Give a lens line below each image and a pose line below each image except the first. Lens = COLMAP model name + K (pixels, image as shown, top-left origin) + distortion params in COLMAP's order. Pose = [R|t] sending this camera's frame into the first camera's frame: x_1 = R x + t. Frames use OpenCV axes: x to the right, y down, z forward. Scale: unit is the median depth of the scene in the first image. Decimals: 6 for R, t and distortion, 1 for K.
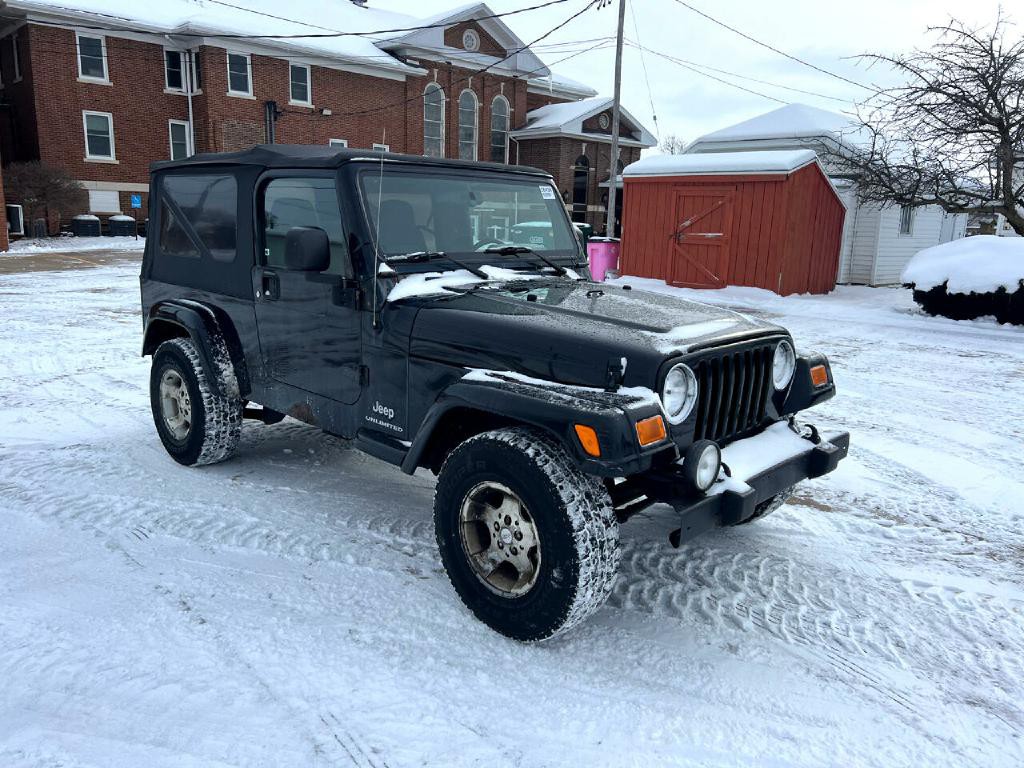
lens RADIAL K [[760.9, 0, 509.3], [0, 760.9, 381.1], [0, 0, 1]] dist [0.063899, -0.068189]
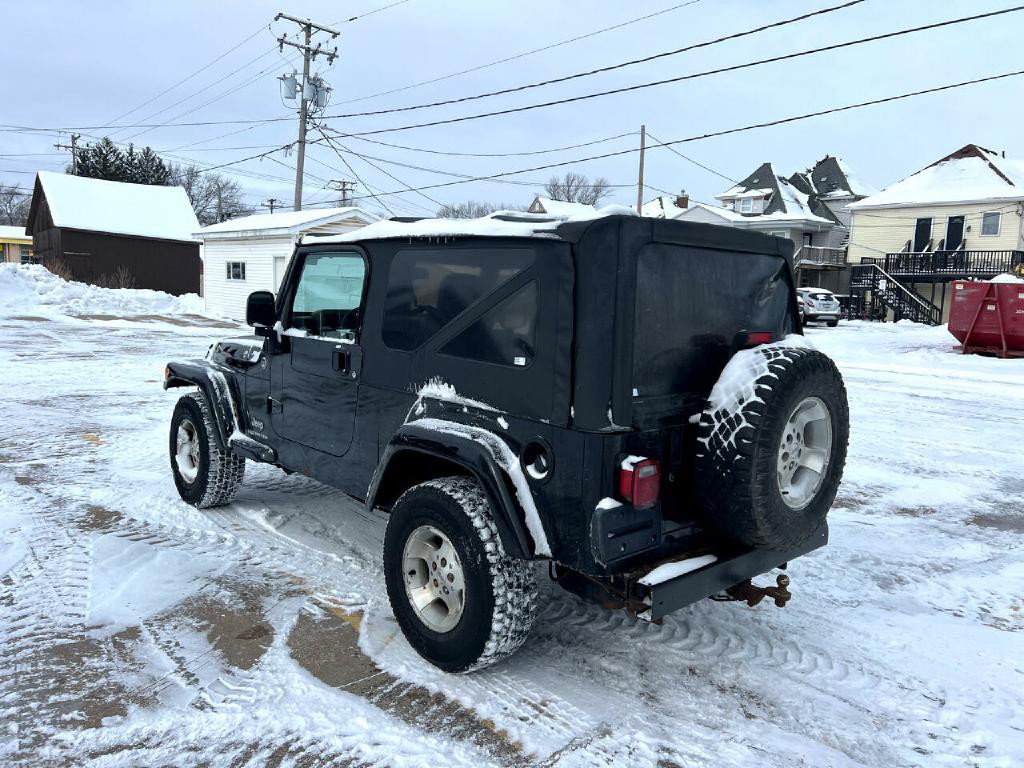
lens RADIAL K [[760.9, 0, 511.1], [0, 760.9, 380.6], [0, 0, 1]] dist [0.063899, -0.068189]
pose [[-0.996019, -0.070700, 0.054296, -0.268805], [-0.048987, 0.942974, 0.329241, -0.424551], [-0.074477, 0.325271, -0.942684, 1.912783]]
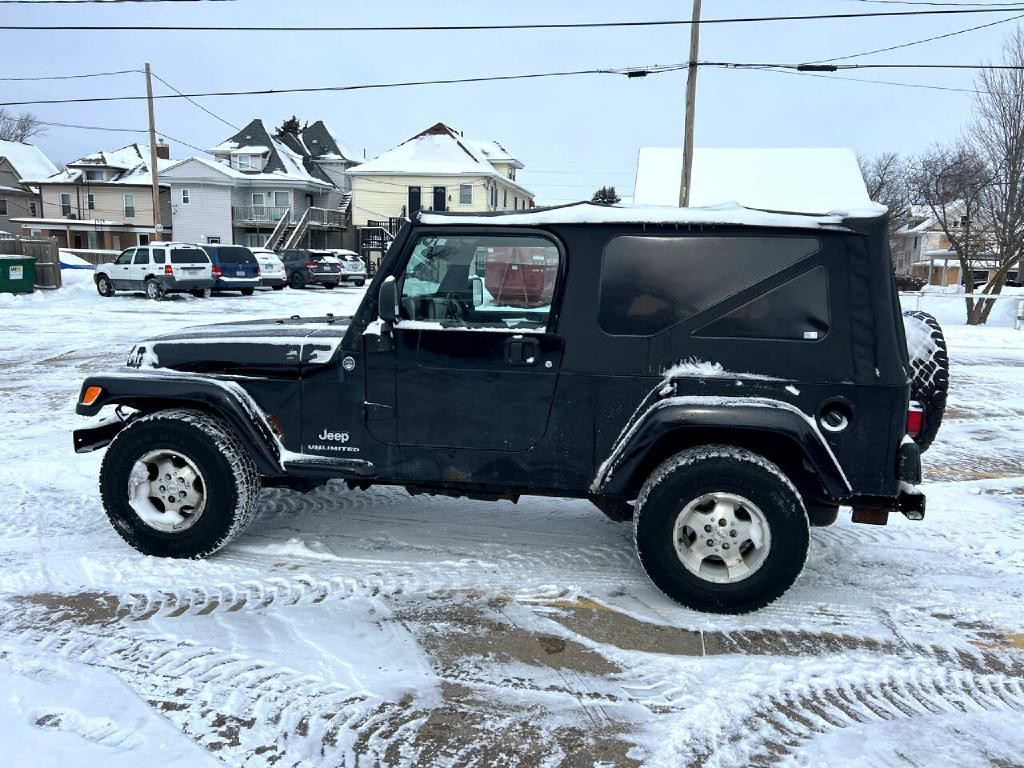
lens RADIAL K [[760.9, 0, 518.2], [0, 760.9, 388.3], [0, 0, 1]] dist [0.063899, -0.068189]
pose [[-0.814542, 0.046158, -0.578265, 0.438326], [-0.168568, 0.934983, 0.312076, -0.369326], [0.555073, 0.351676, -0.753802, 1.734695]]
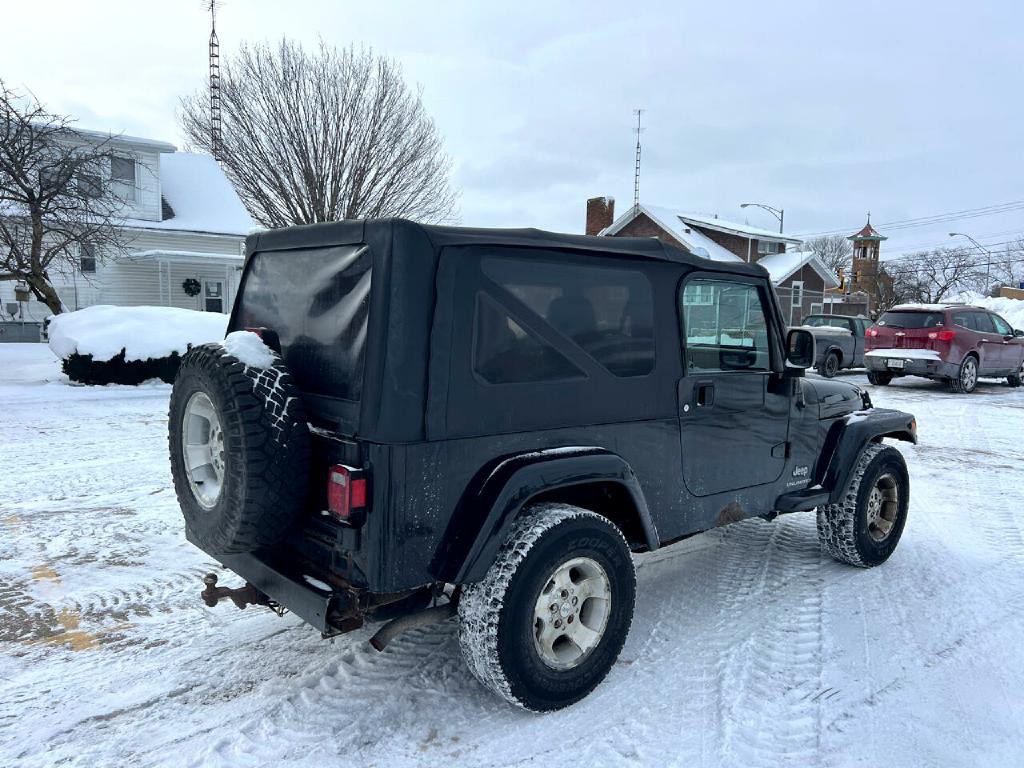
lens RADIAL K [[760.9, 0, 520.2], [0, 760.9, 395.0], [0, 0, 1]] dist [0.063899, -0.068189]
pose [[0.080880, -0.130736, 0.988113, -1.078207], [0.182373, 0.976565, 0.114281, -0.235177], [-0.979897, 0.170962, 0.102827, 0.978966]]
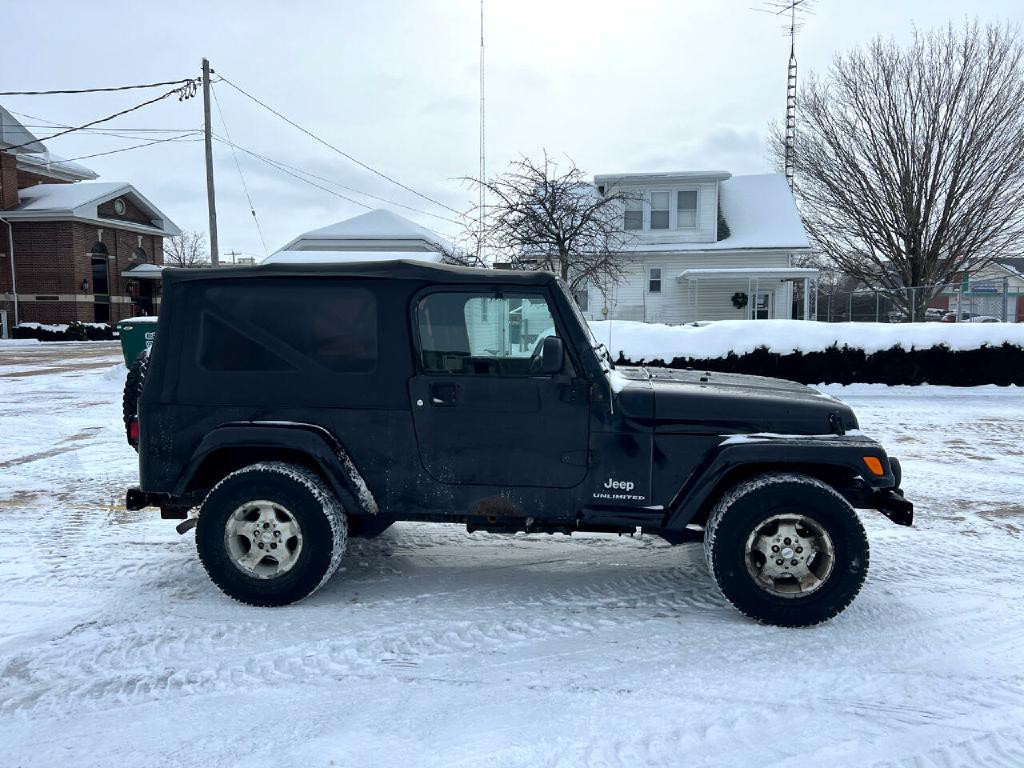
lens RADIAL K [[760.9, 0, 519.3], [0, 760.9, 386.7], [0, 0, 1]] dist [0.063899, -0.068189]
pose [[0.789308, -0.084480, 0.608158, -0.748379], [0.147099, 0.987662, -0.053717, -0.054261], [-0.596116, 0.131858, 0.791997, 0.102619]]
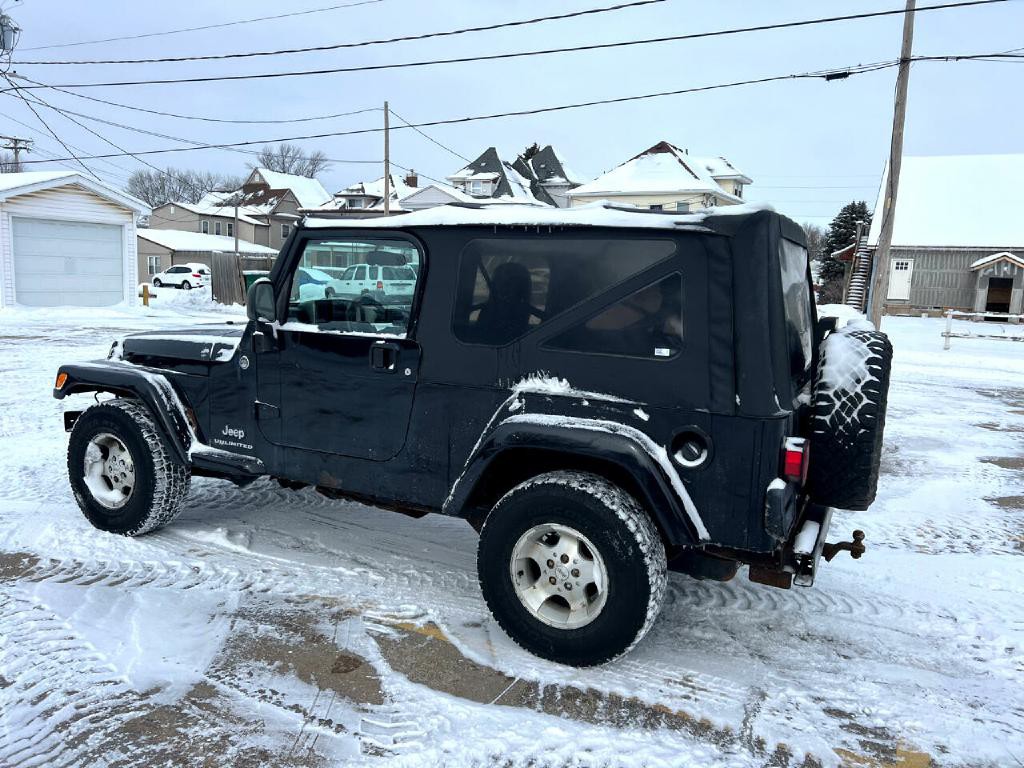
lens RADIAL K [[760.9, 0, 507.7], [0, 760.9, 384.3], [0, 0, 1]] dist [0.063899, -0.068189]
pose [[-0.954384, -0.019837, -0.297922, 0.079423], [-0.122335, 0.936175, 0.329561, -0.402333], [0.272370, 0.350974, -0.895897, 1.859876]]
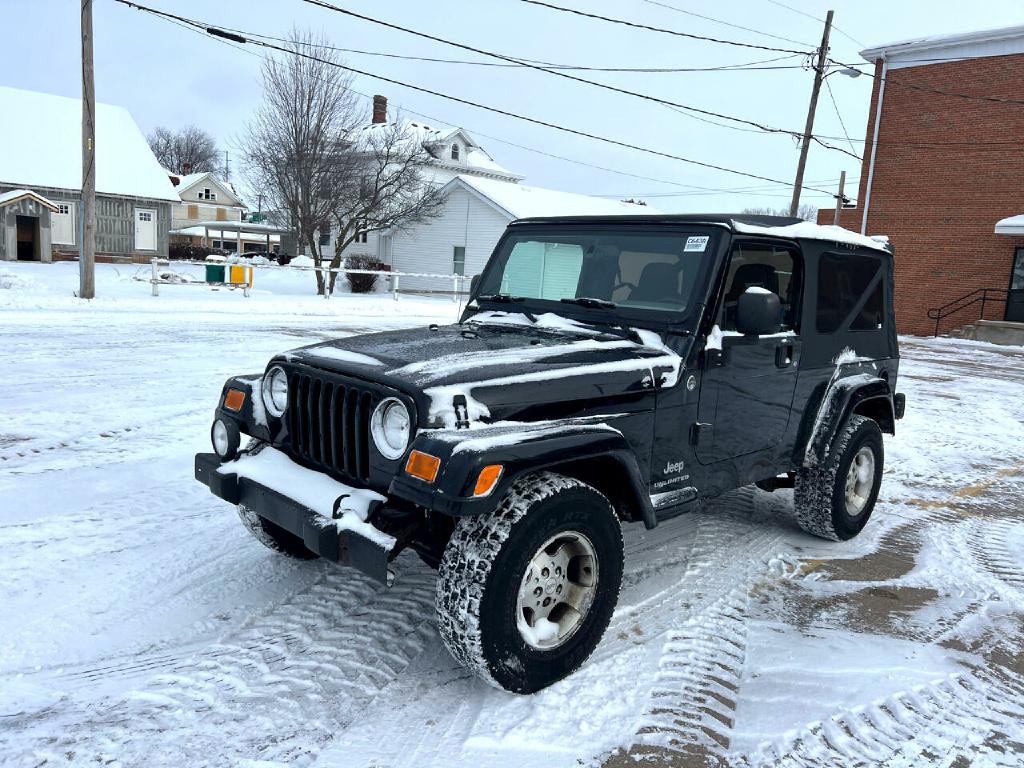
lens RADIAL K [[760.9, 0, 519.2], [0, 760.9, 382.5], [0, 0, 1]] dist [0.063899, -0.068189]
pose [[-0.018181, 0.125507, -0.991926, 0.853323], [-0.272249, 0.953982, 0.125696, -0.152468], [0.962055, 0.272336, 0.016825, 0.818350]]
